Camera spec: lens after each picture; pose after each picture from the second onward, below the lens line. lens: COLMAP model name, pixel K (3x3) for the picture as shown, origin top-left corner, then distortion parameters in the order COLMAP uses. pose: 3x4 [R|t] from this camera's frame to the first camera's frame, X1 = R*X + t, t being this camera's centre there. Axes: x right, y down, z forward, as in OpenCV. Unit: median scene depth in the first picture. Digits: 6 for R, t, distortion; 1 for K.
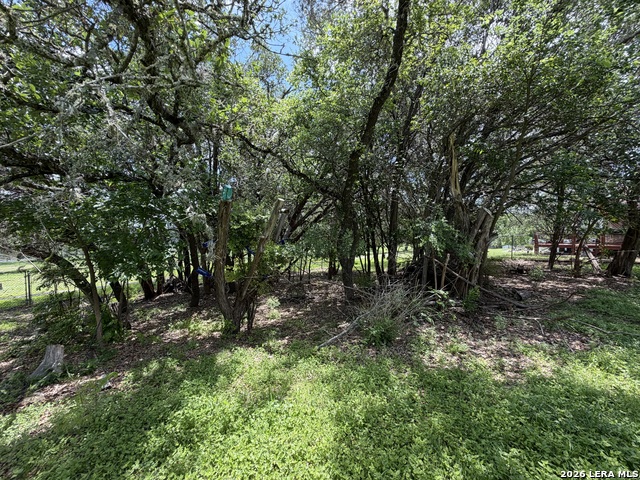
lens RADIAL K [[254.4, 0, 320.0], [0, 254.4, 240.2], [0, 0, 1]] dist [0.000949, 0.000424]
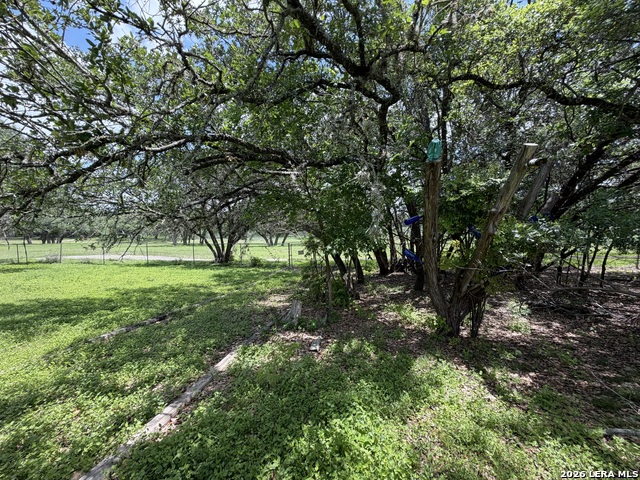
lens RADIAL K [[254.4, 0, 318.3], [0, 254.4, 240.4], [0, 0, 1]] dist [0.000949, 0.000424]
pose [[0.626368, 0.047814, -0.778059, 0.007166], [0.004189, 0.997896, 0.064696, 0.018102], [0.779516, -0.043783, 0.624850, 0.201331]]
